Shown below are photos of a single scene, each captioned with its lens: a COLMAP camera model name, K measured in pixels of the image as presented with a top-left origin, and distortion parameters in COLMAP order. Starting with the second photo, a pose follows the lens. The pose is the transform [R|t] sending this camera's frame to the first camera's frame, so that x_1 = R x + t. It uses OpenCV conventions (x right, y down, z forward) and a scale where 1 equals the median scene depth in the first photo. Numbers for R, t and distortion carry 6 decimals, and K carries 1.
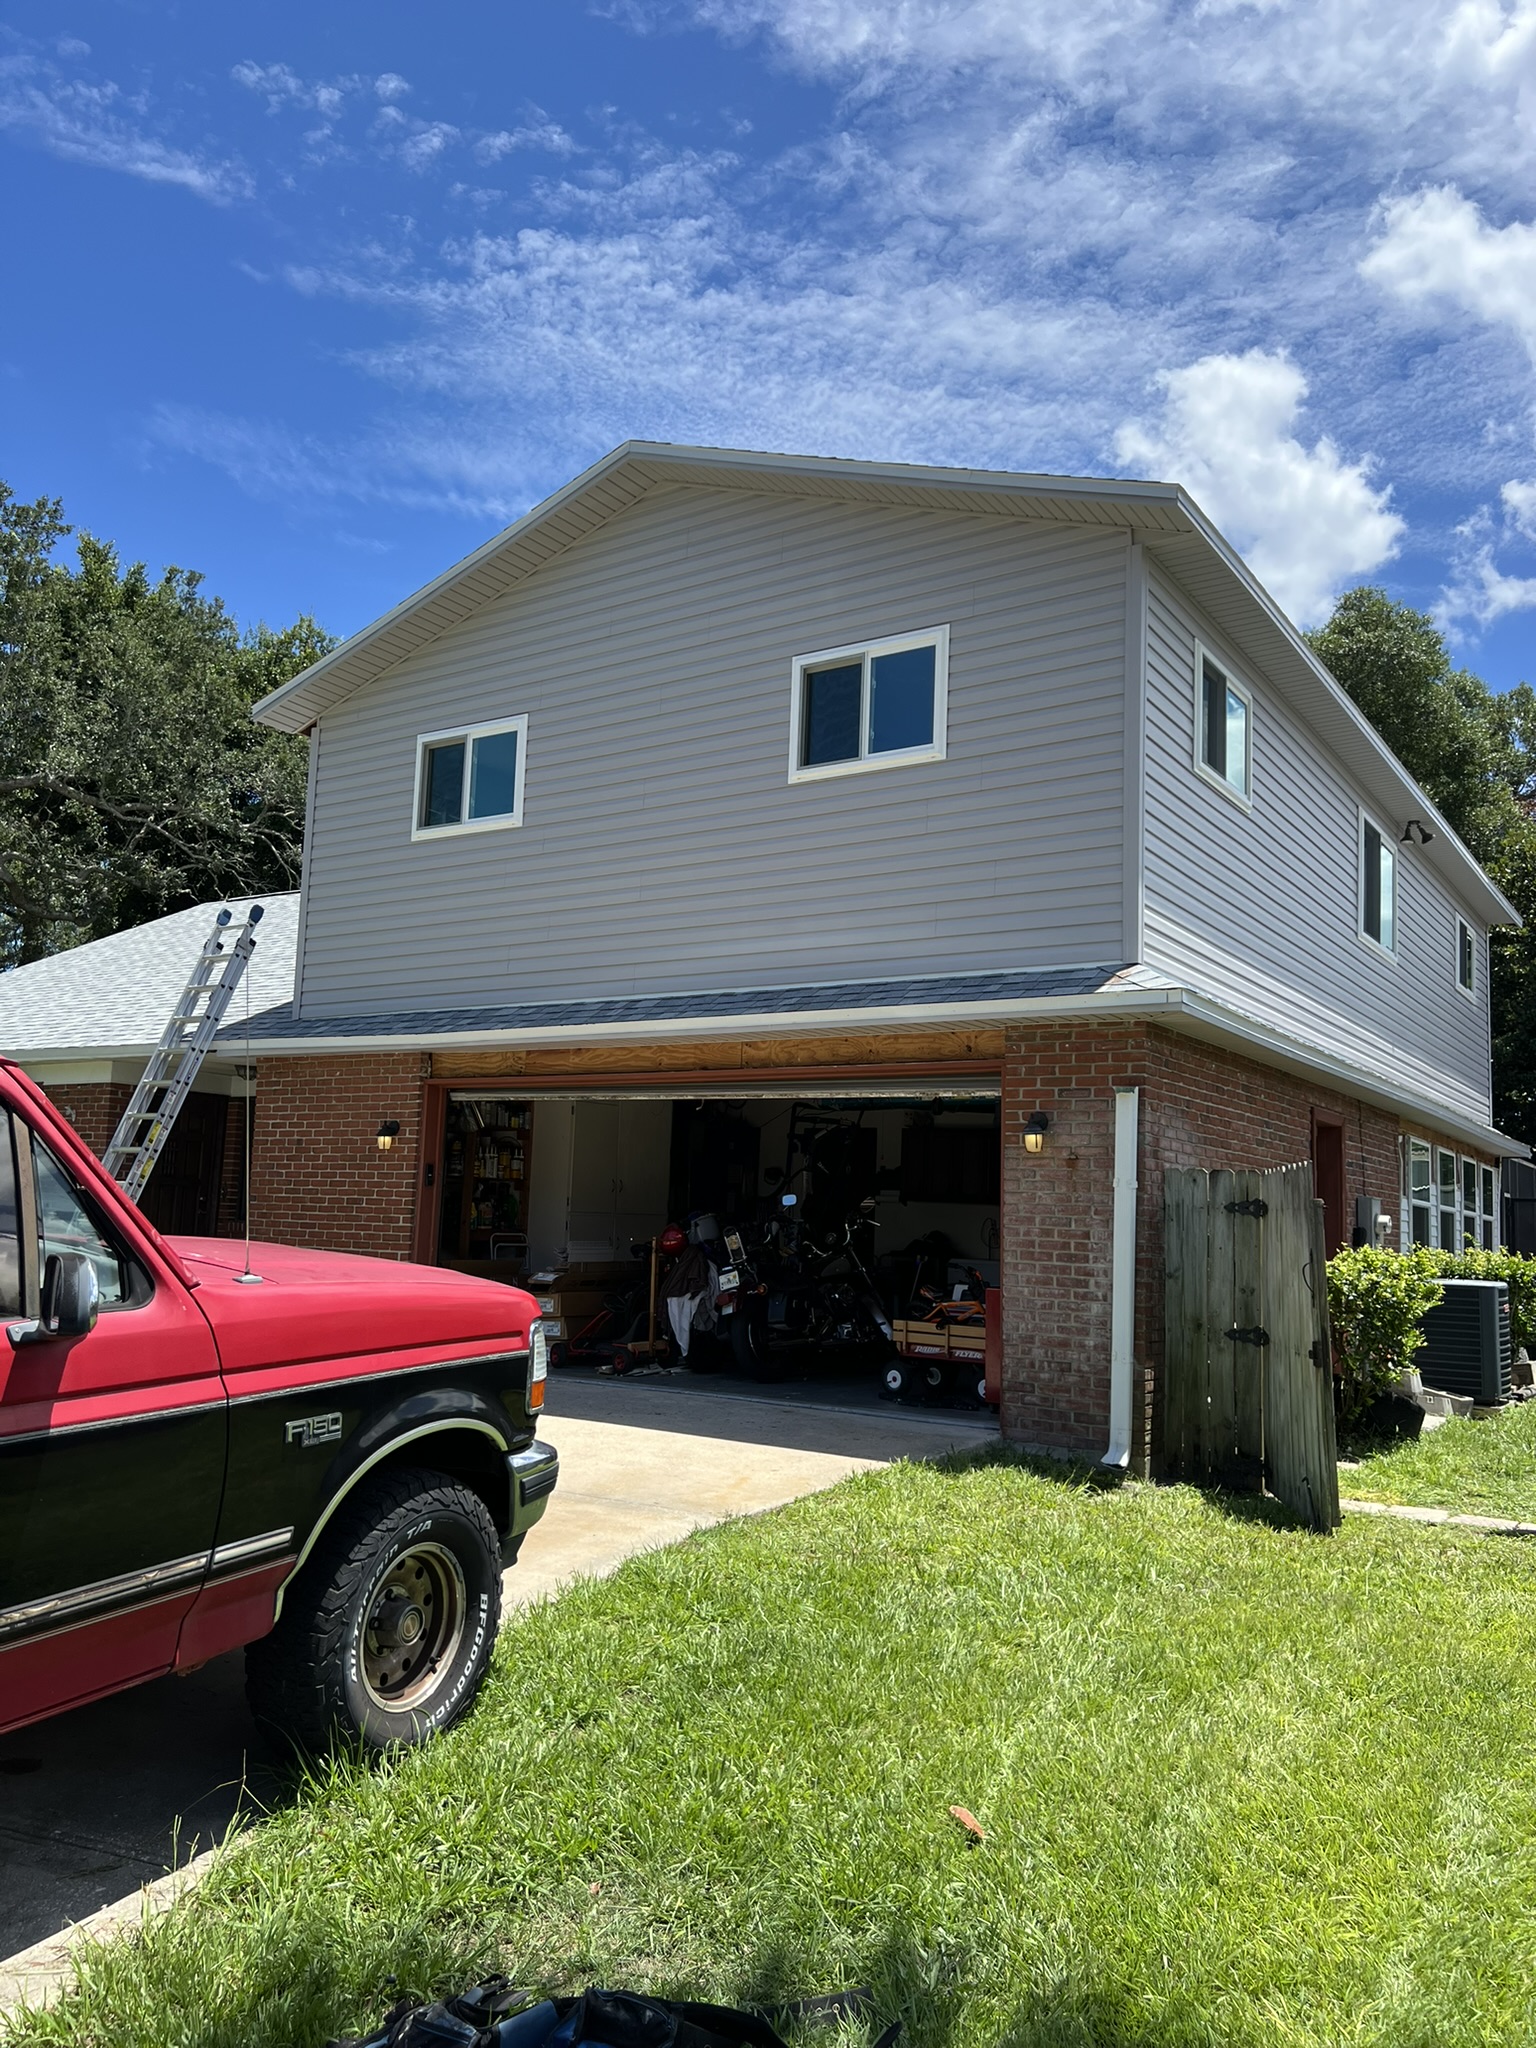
lens RADIAL K [[1531.9, 0, 742.8], [0, 1531.9, 1031.0], [0, 0, 1]] dist [0.059381, -0.077806]
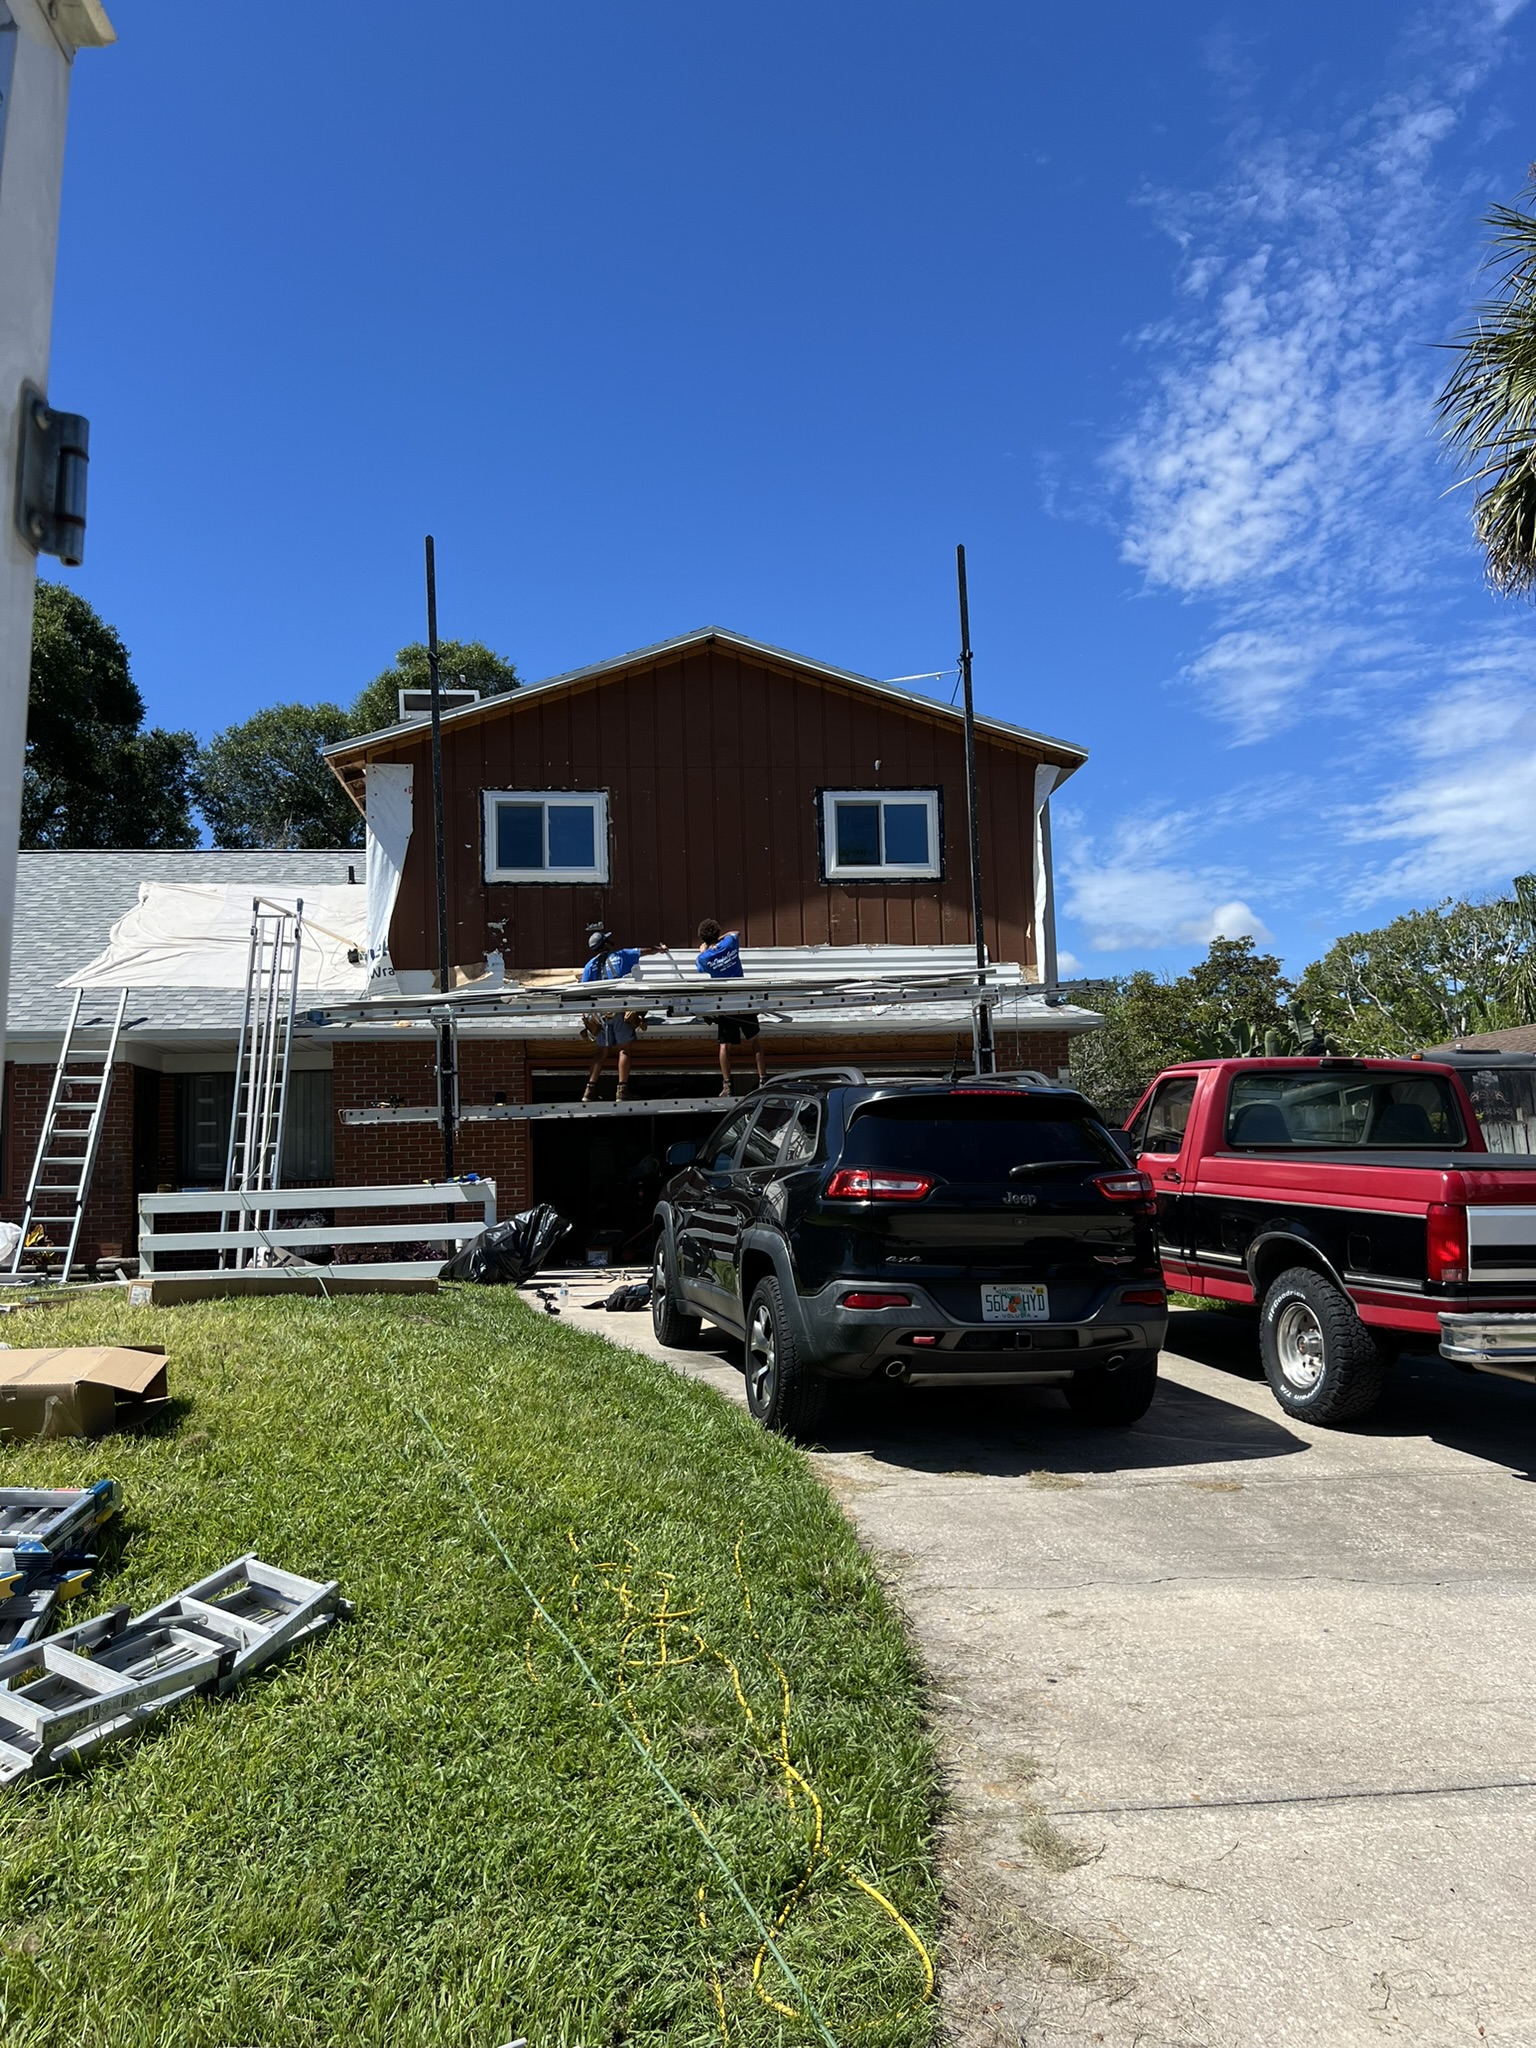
lens RADIAL K [[1531.9, 0, 769.1], [0, 1531.9, 1043.7], [0, 0, 1]] dist [0.059381, -0.077806]
pose [[0.765729, 0.000435, 0.643163, -0.965238], [-0.026744, 0.999156, 0.031165, -0.032082], [-0.642607, -0.041064, 0.765095, -0.167826]]
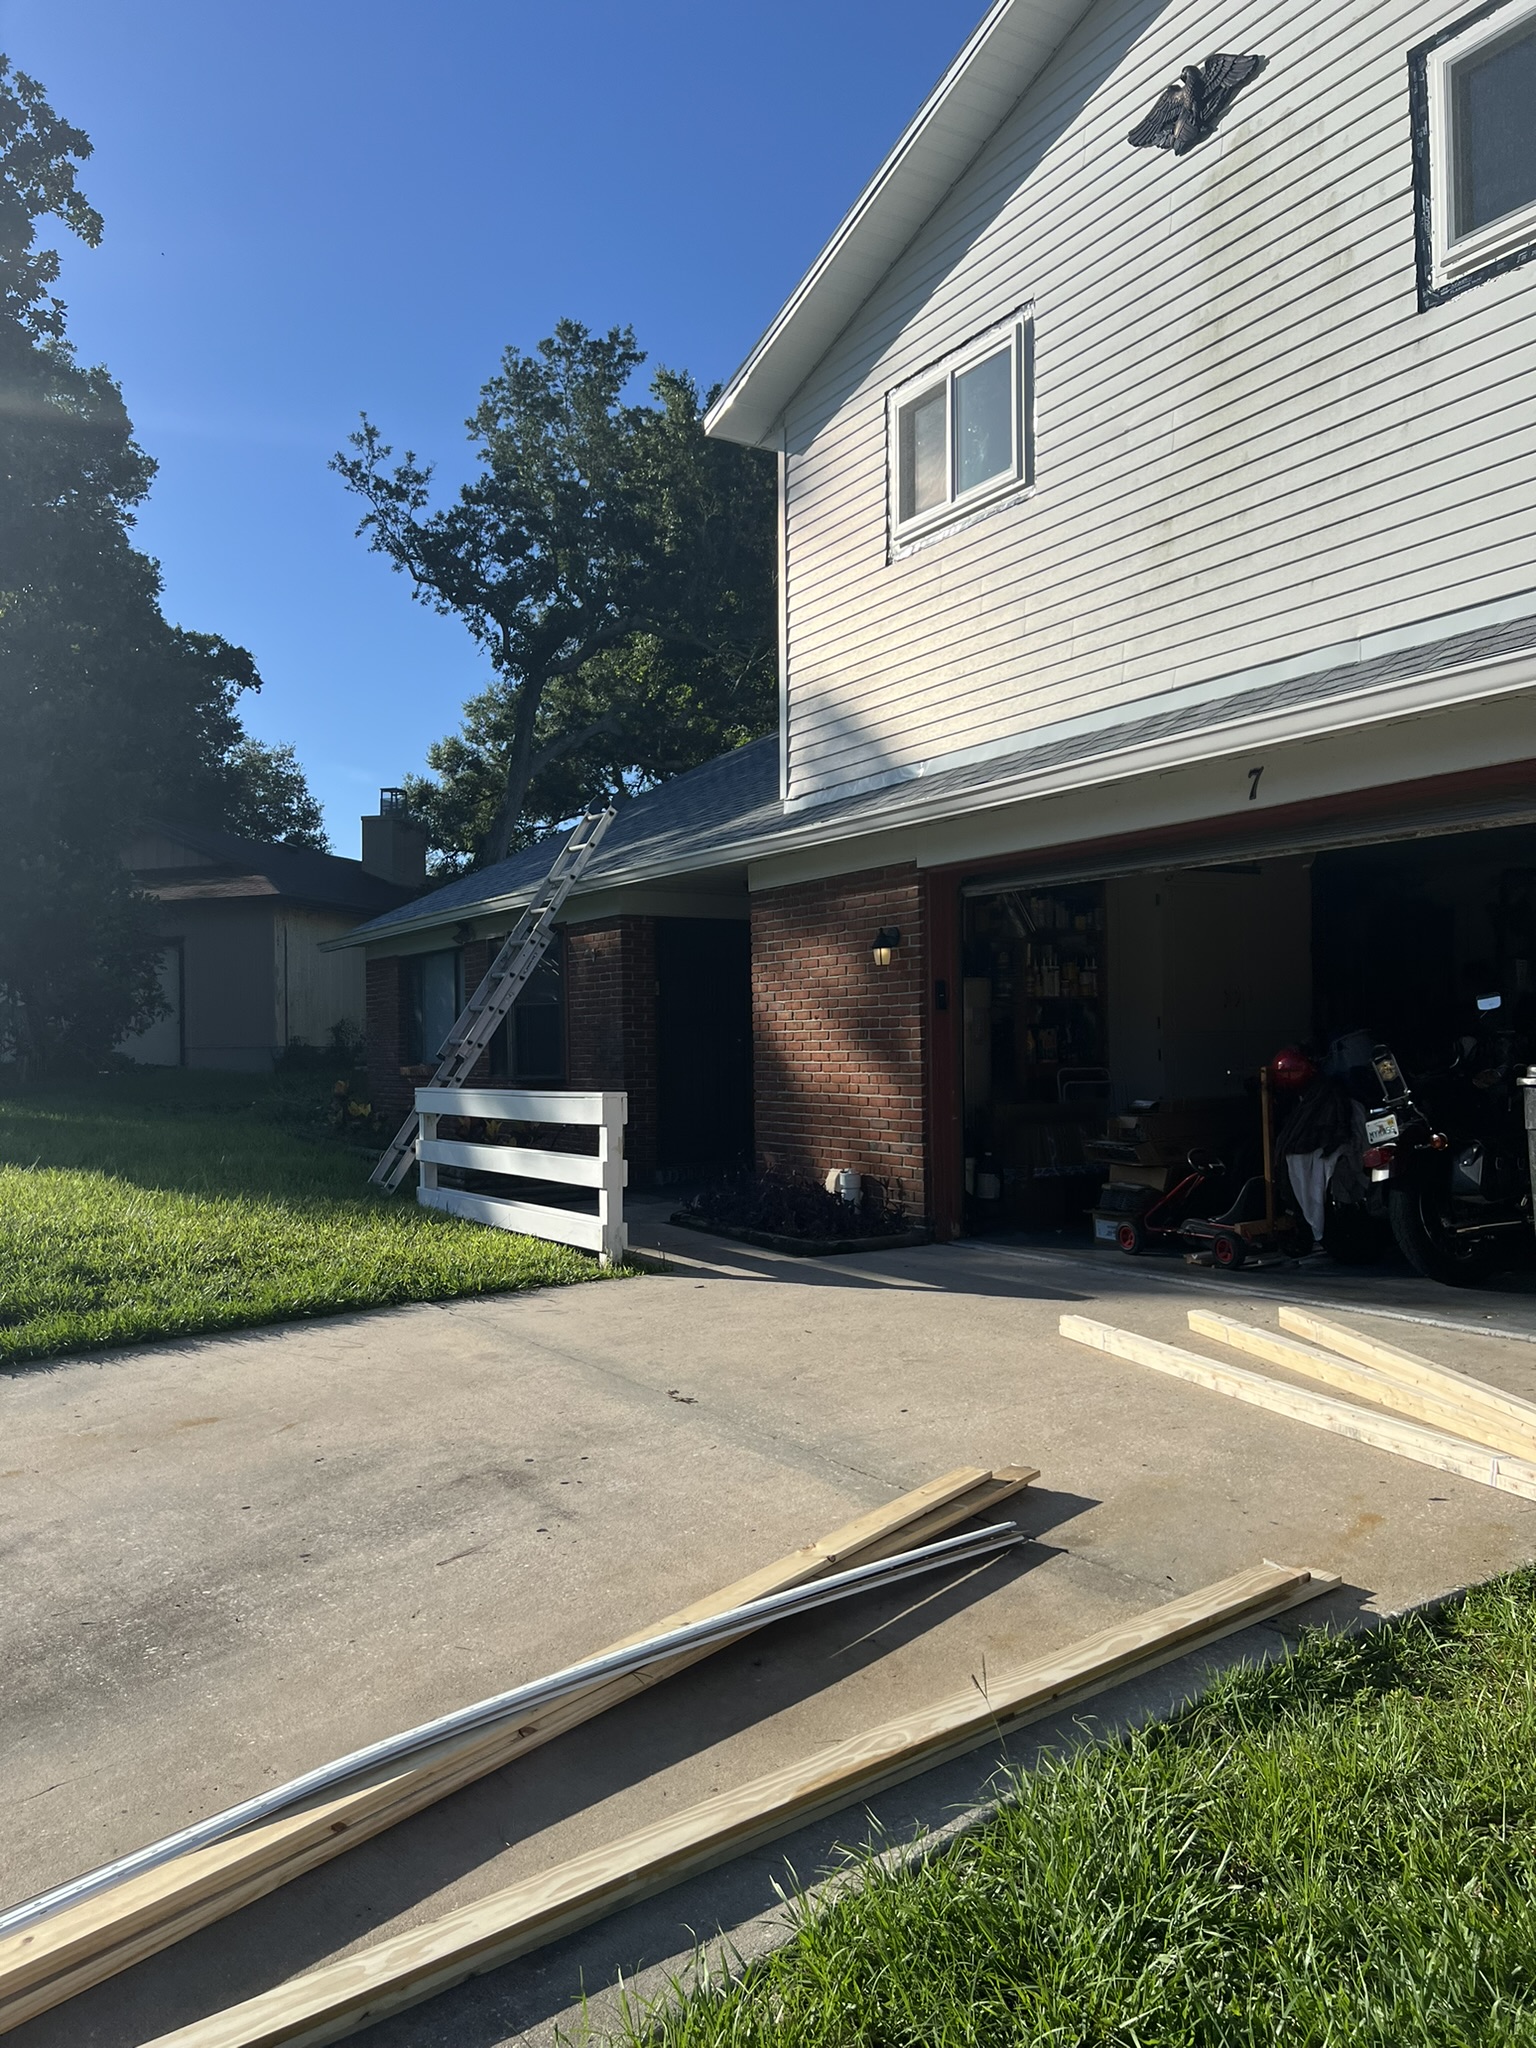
lens RADIAL K [[1531.9, 0, 747.8], [0, 1531.9, 1045.7], [0, 0, 1]] dist [0.059381, -0.077806]
pose [[0.904231, -0.049232, -0.424197, 0.026430], [0.097863, 0.990787, 0.093616, 0.041569], [0.415680, -0.126164, 0.900718, 0.308891]]
